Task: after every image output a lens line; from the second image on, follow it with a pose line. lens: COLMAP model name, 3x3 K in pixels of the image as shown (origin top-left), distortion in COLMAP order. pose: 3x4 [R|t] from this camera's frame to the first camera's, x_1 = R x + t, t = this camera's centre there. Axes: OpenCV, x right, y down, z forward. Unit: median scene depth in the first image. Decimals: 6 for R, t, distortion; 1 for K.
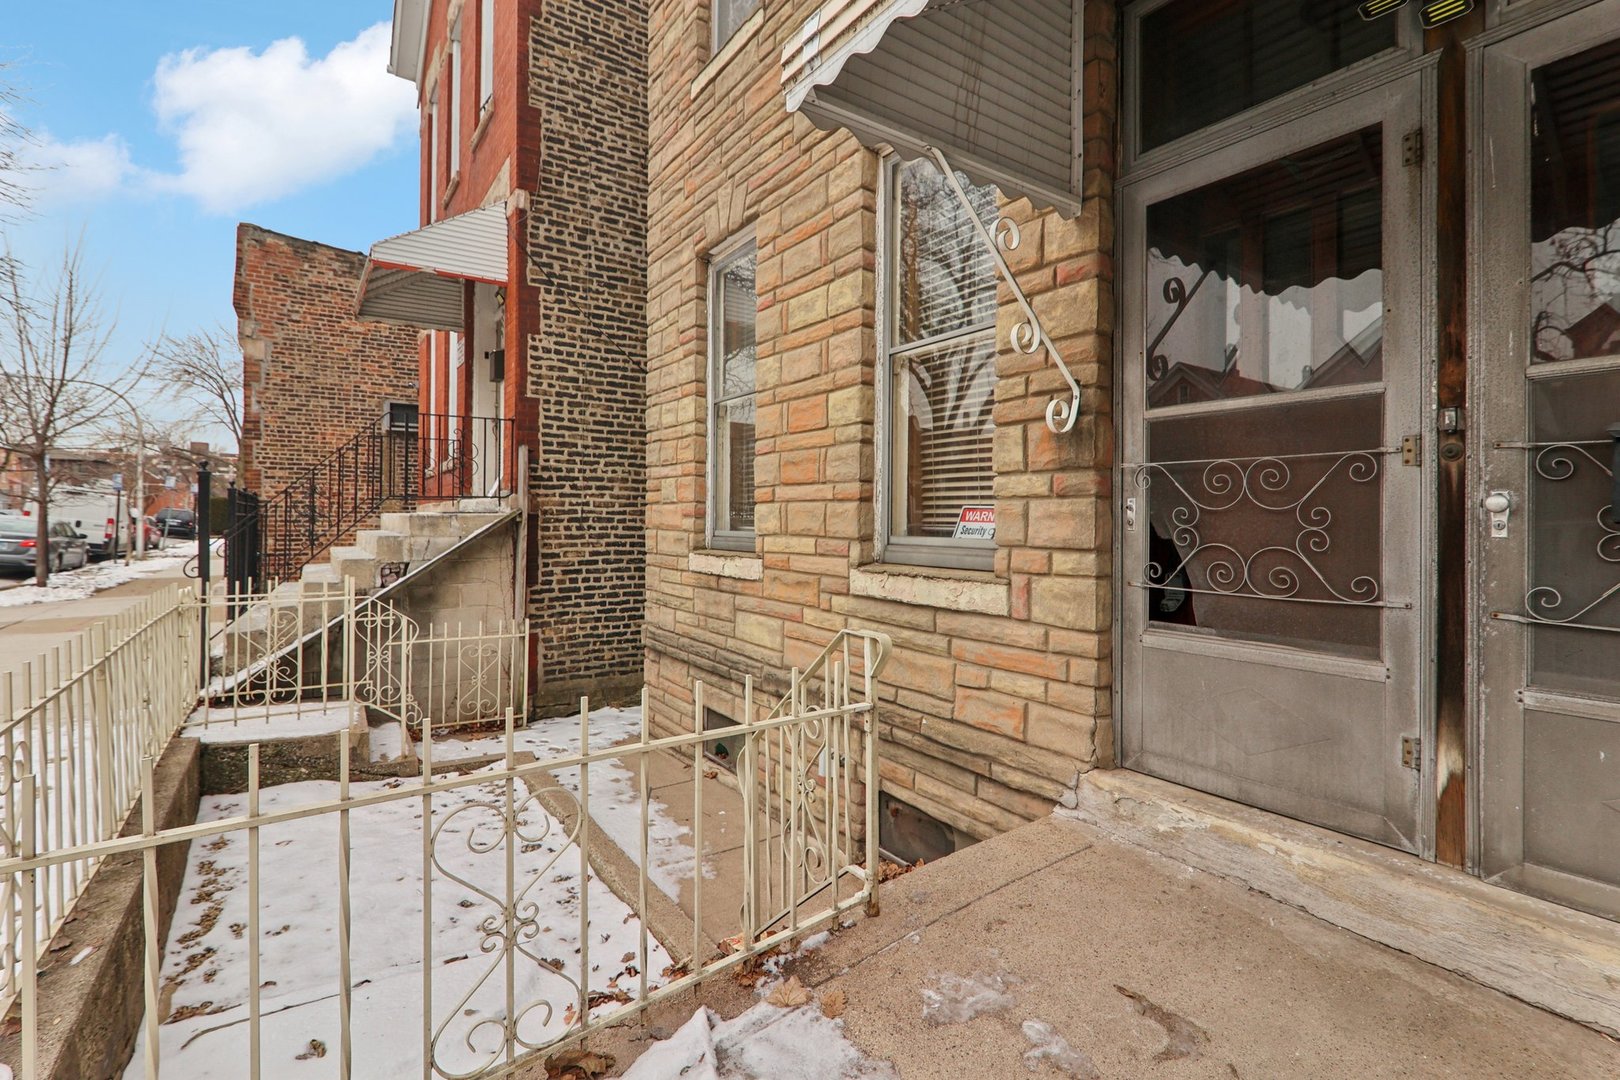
lens RADIAL K [[752.6, 0, 811.0], [0, 752.6, 521.9], [0, 0, 1]] dist [-0.002611, 0.001611]
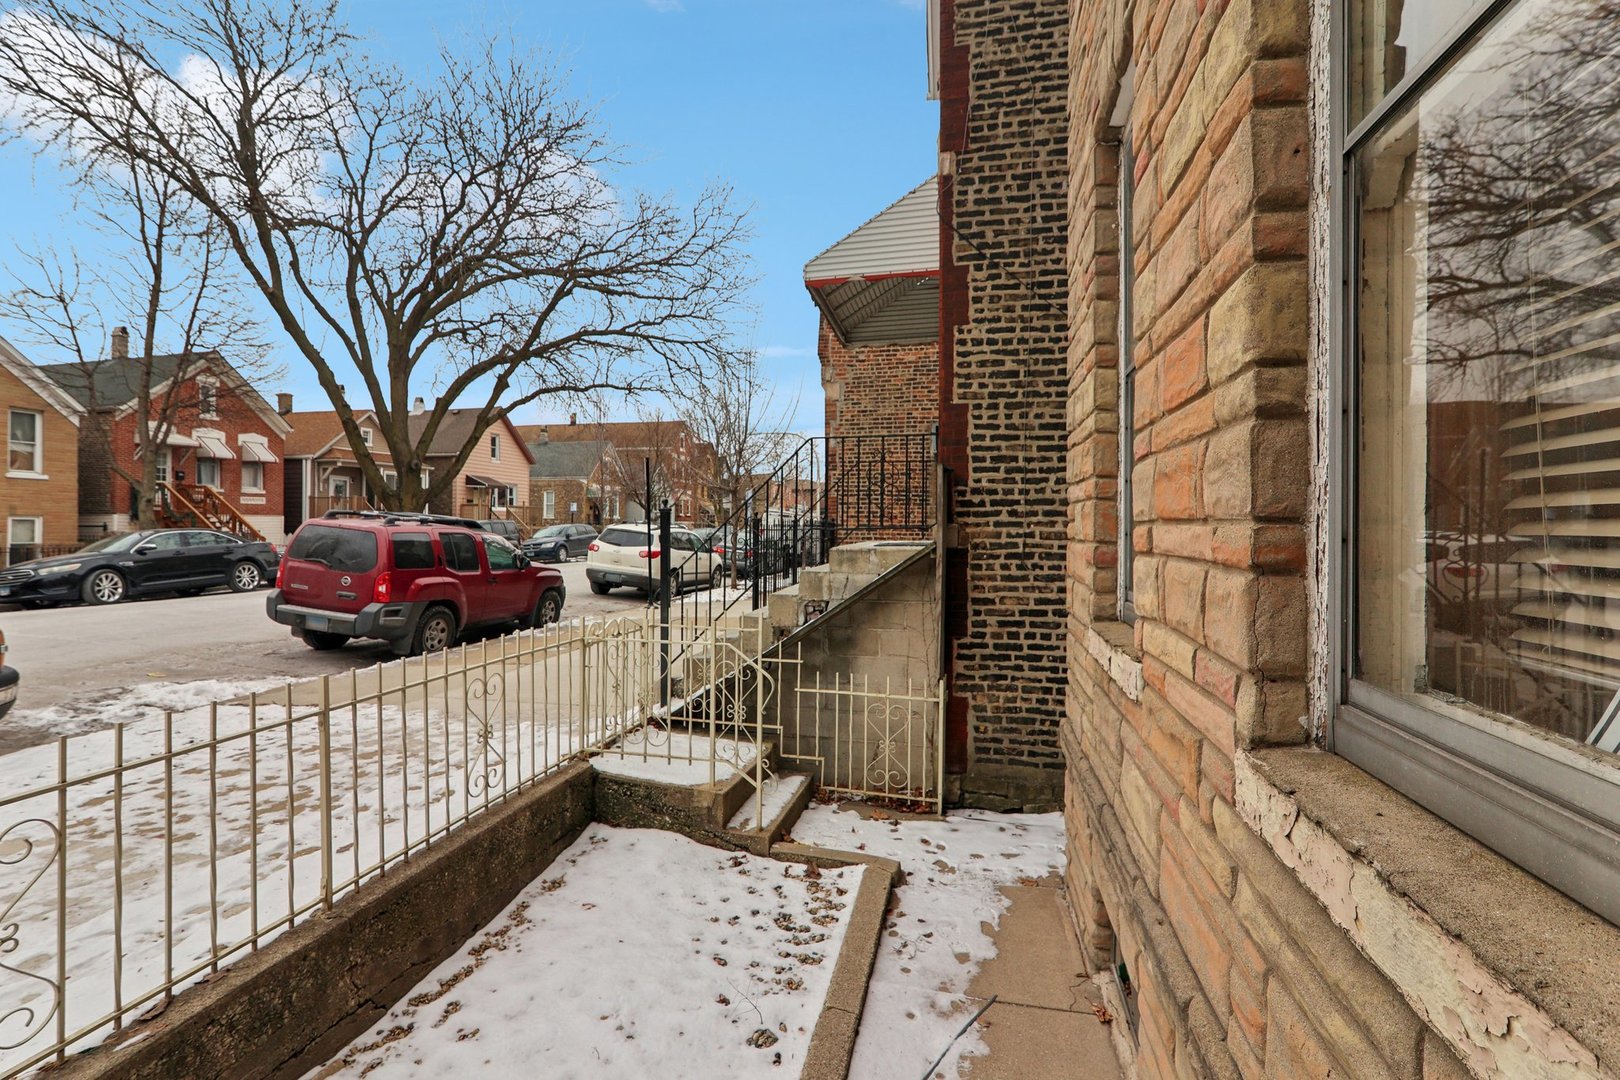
lens RADIAL K [[752.6, 0, 791.6], [0, 752.6, 521.5], [0, 0, 1]] dist [-0.002611, 0.001611]
pose [[0.667687, -0.008467, -0.744394, 0.106347], [-0.003540, 0.999888, -0.014549, -0.026466], [0.744434, 0.012349, 0.667582, 0.324692]]
